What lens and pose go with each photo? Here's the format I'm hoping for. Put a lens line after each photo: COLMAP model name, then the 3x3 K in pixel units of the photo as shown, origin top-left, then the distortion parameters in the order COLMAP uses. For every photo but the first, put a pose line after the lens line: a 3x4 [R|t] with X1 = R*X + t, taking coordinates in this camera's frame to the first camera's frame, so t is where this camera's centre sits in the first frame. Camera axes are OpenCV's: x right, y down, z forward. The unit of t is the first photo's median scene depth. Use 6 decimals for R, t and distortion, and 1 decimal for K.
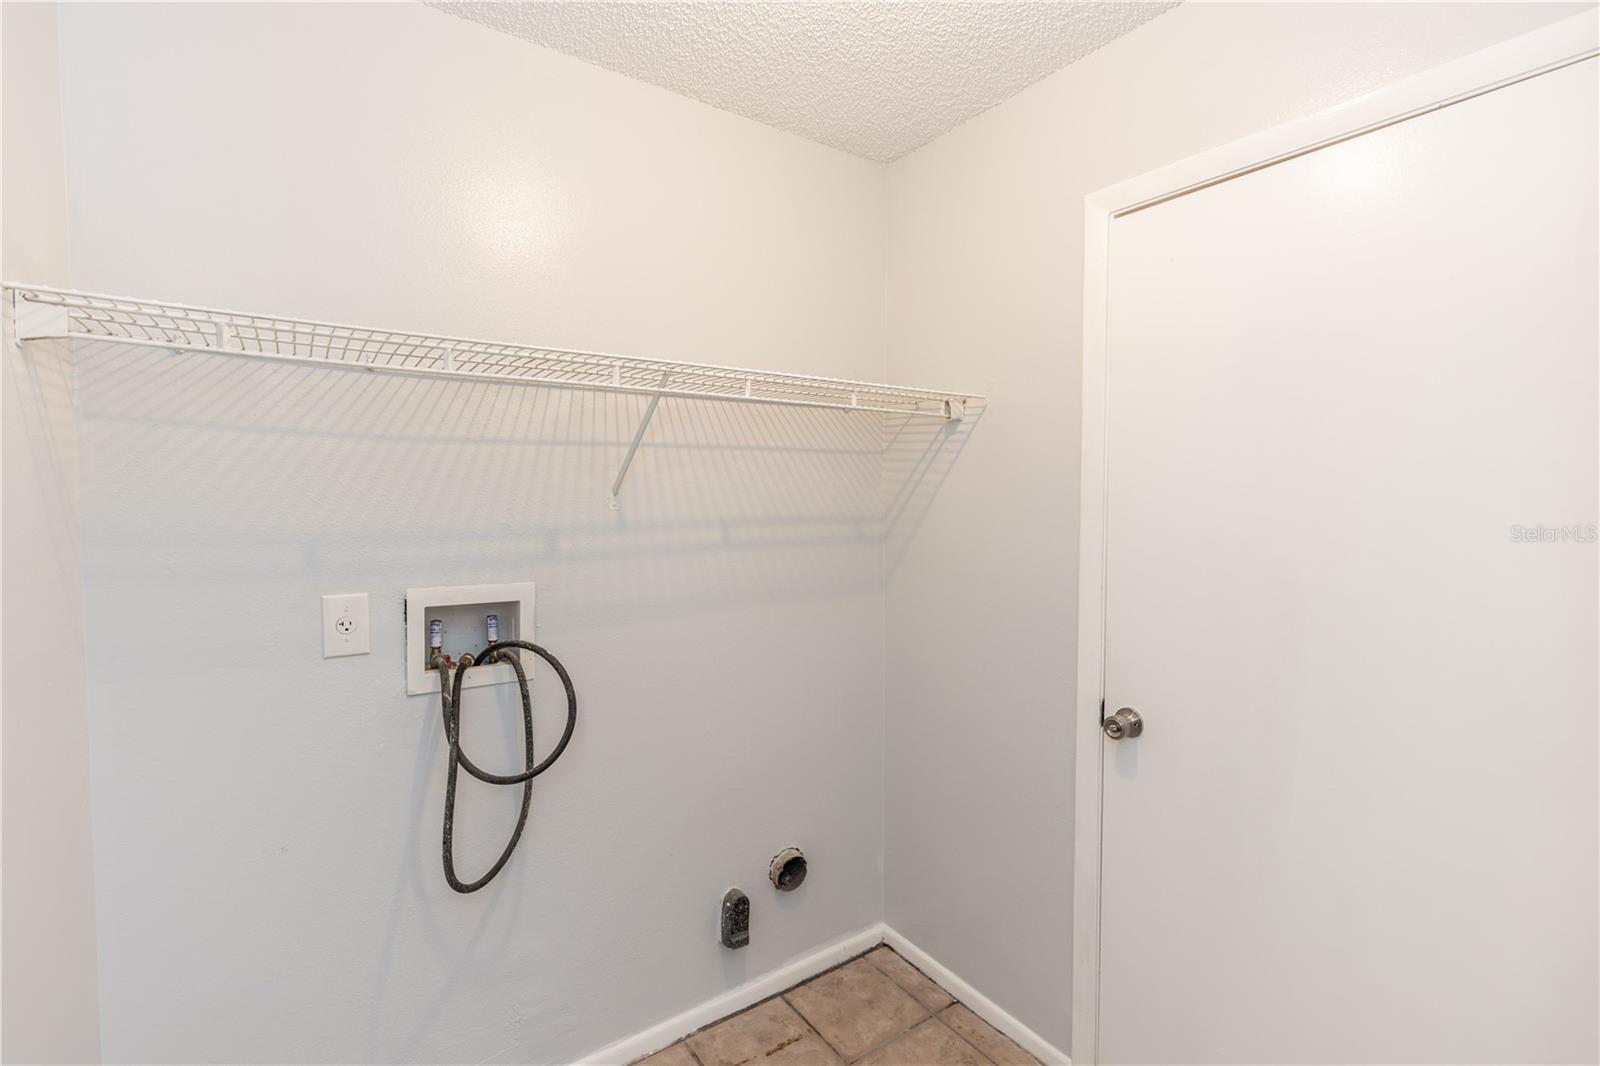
lens RADIAL K [[708.5, 0, 801.6], [0, 708.5, 526.5], [0, 0, 1]] dist [0.003428, 0.000854]
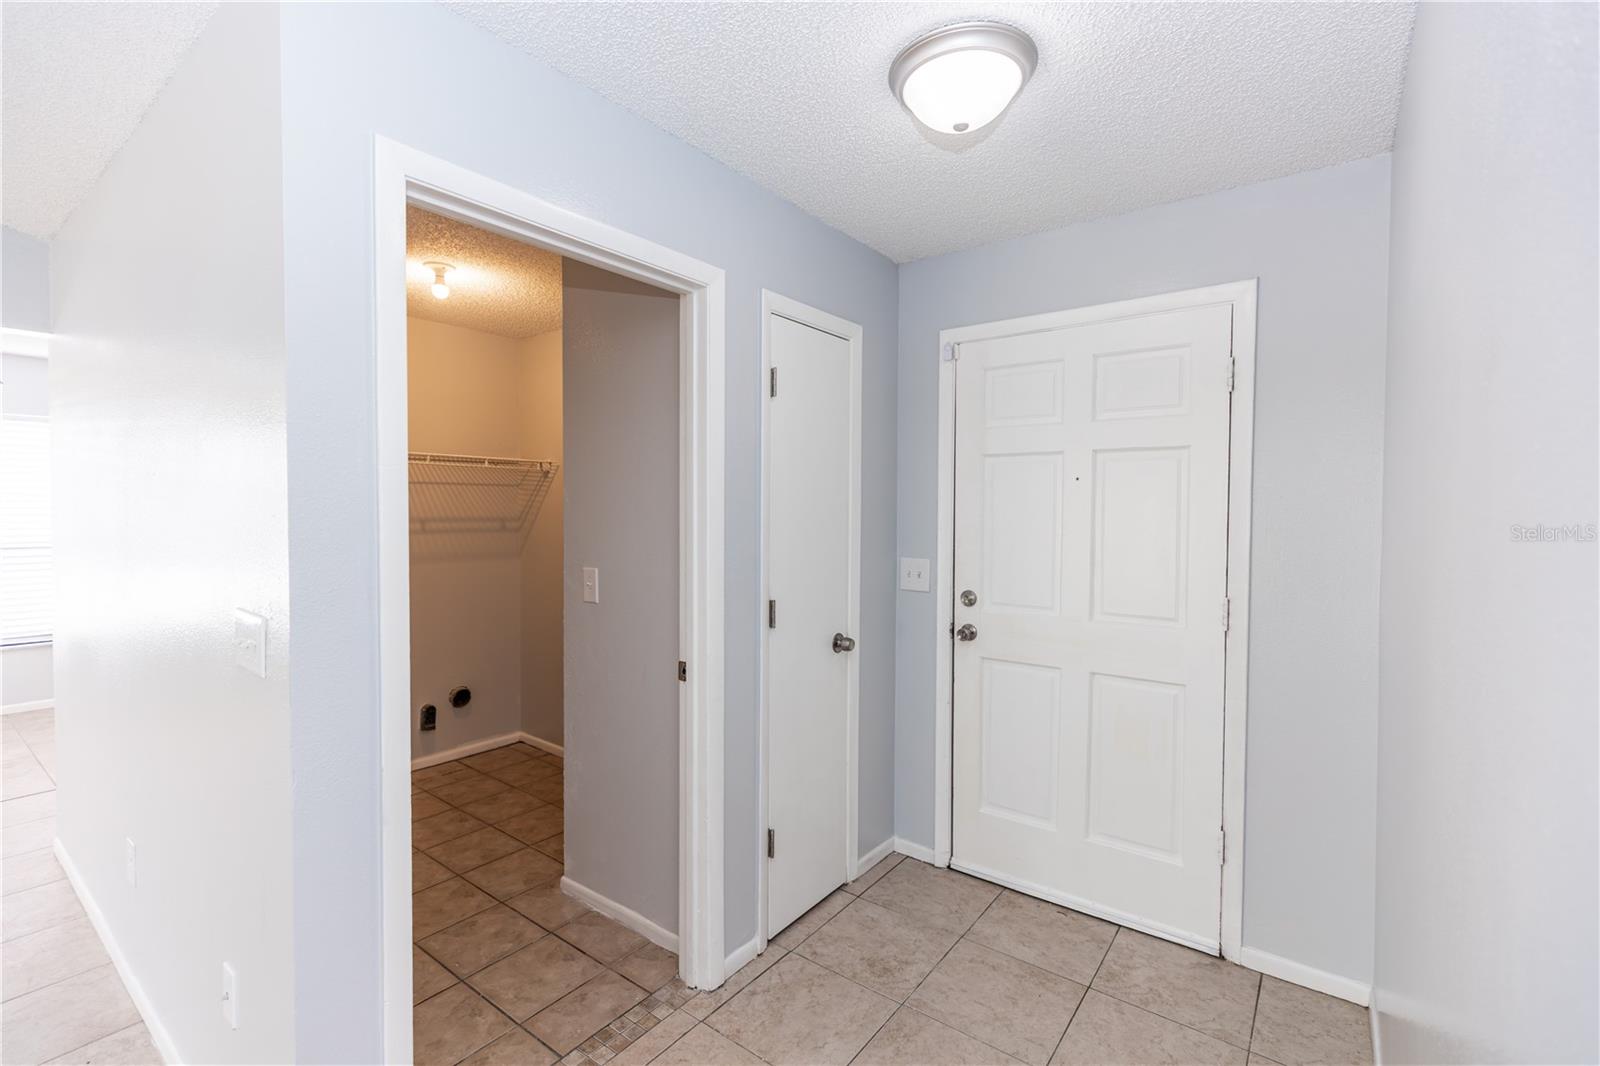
lens RADIAL K [[708.5, 0, 799.7], [0, 708.5, 528.8], [0, 0, 1]] dist [0.003428, 0.000854]
pose [[0.955492, 0.001034, 0.295014, 0.303210], [0.001308, 0.999969, -0.007738, 0.033965], [-0.295013, 0.007780, 0.955462, -1.173241]]
